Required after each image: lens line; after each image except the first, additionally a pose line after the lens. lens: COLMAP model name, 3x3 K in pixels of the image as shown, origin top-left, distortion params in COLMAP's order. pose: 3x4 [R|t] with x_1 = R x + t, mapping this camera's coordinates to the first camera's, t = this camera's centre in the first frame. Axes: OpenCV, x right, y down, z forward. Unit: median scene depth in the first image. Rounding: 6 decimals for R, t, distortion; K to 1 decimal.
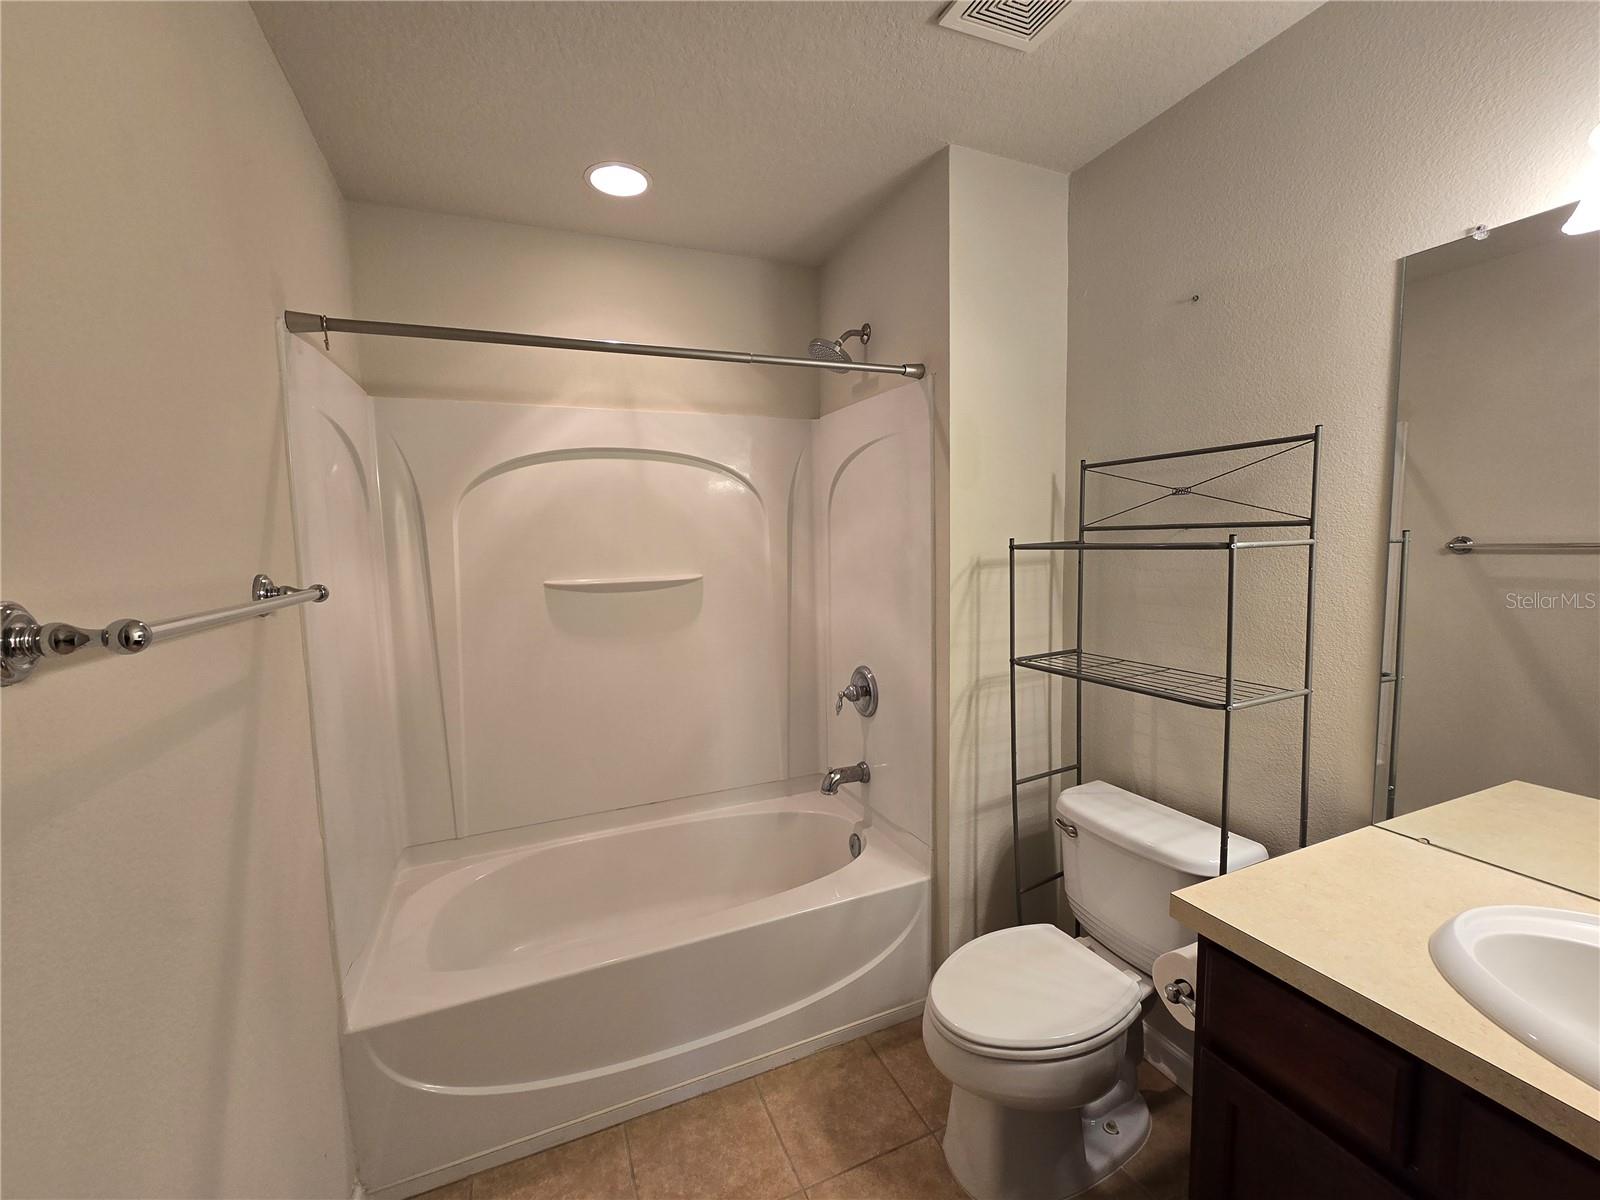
lens RADIAL K [[657.2, 0, 794.4], [0, 657.2, 599.0], [0, 0, 1]] dist [-0.004763, 0.000269]
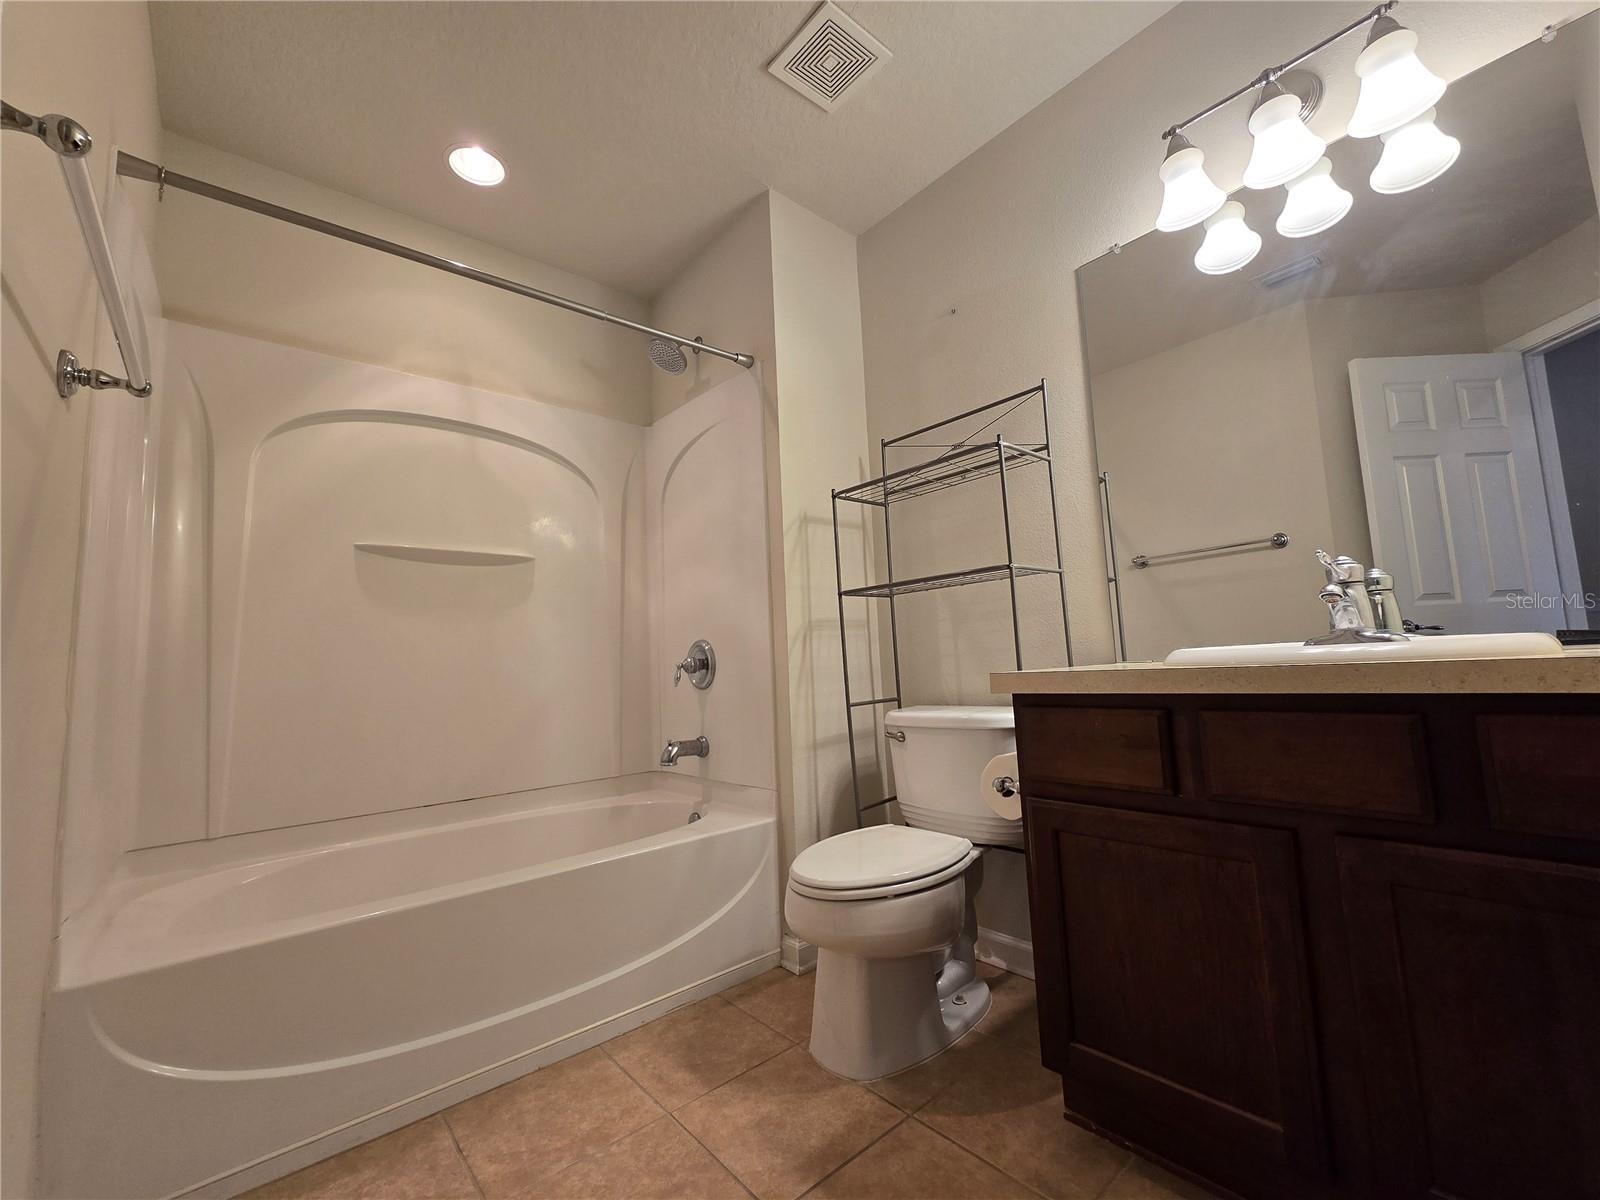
lens RADIAL K [[657.2, 0, 795.8], [0, 657.2, 600.1], [0, 0, 1]] dist [-0.004763, 0.000269]
pose [[0.952979, 0.012947, 0.302760, -0.082652], [0.049459, 0.979045, -0.197545, 0.317146], [-0.298973, 0.203230, 0.932369, -0.033334]]
